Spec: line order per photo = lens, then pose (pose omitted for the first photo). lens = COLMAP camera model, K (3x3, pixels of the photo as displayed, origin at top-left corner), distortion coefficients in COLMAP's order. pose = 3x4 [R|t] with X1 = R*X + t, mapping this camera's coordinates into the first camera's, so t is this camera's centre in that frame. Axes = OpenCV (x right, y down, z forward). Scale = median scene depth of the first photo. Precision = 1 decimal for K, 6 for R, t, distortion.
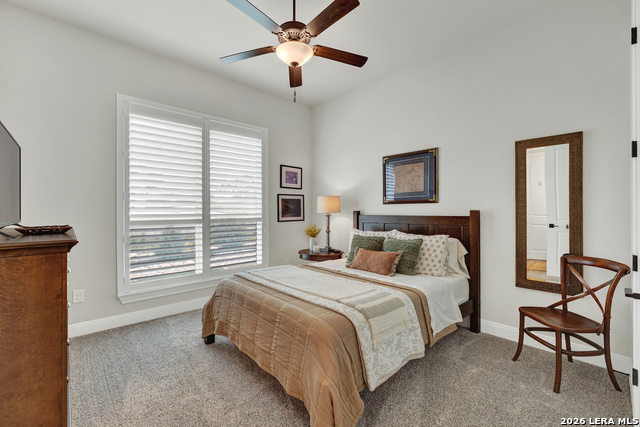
lens RADIAL K [[274.1, 0, 321.6], [0, 274.1, 210.6], [0, 0, 1]] dist [0.002916, 0.000087]
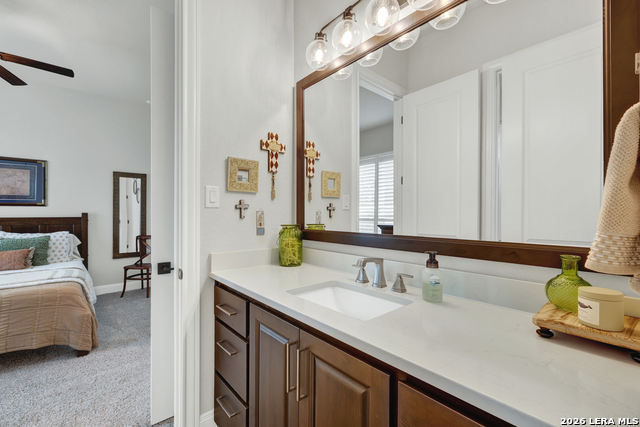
lens RADIAL K [[274.1, 0, 317.6], [0, 274.1, 213.3], [0, 0, 1]] dist [0.002916, 0.000087]
pose [[0.025164, -0.000395, 0.999683, -0.861969], [-0.006518, 0.999979, 0.000560, -0.007061], [-0.999662, -0.006530, 0.025161, -0.255160]]
